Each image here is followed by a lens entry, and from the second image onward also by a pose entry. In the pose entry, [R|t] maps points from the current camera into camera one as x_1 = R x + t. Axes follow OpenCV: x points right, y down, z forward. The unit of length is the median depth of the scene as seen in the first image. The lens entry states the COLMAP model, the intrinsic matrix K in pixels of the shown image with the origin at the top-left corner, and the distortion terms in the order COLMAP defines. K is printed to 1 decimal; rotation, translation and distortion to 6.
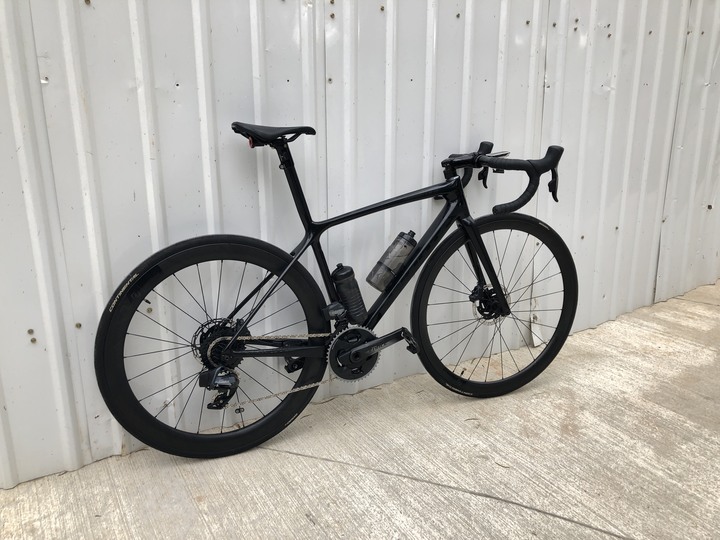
lens RADIAL K [[583.4, 0, 364.3], [0, 583.4, 268.6], [0, 0, 1]] dist [0.002750, 0.032244]
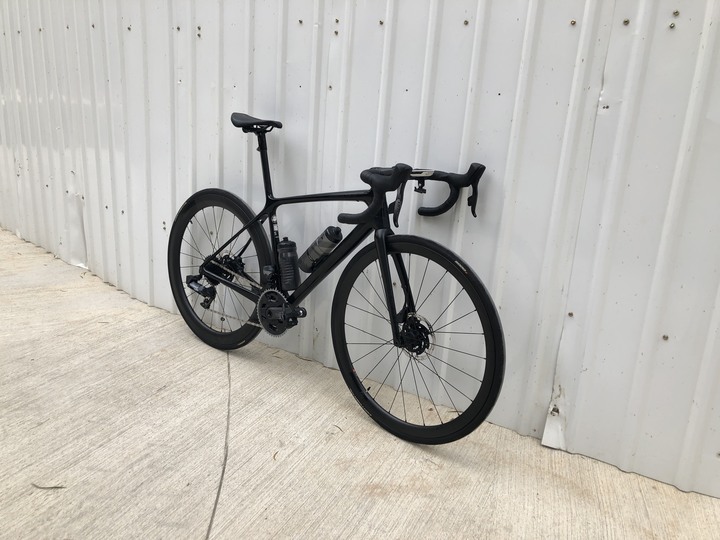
lens RADIAL K [[583.4, 0, 362.6], [0, 583.4, 271.3], [0, 0, 1]] dist [0.002750, 0.032244]
pose [[0.477213, 0.273974, -0.834989, 1.056527], [-0.311831, 0.941122, 0.130580, -0.147991], [0.821601, 0.198061, 0.534549, 0.499291]]
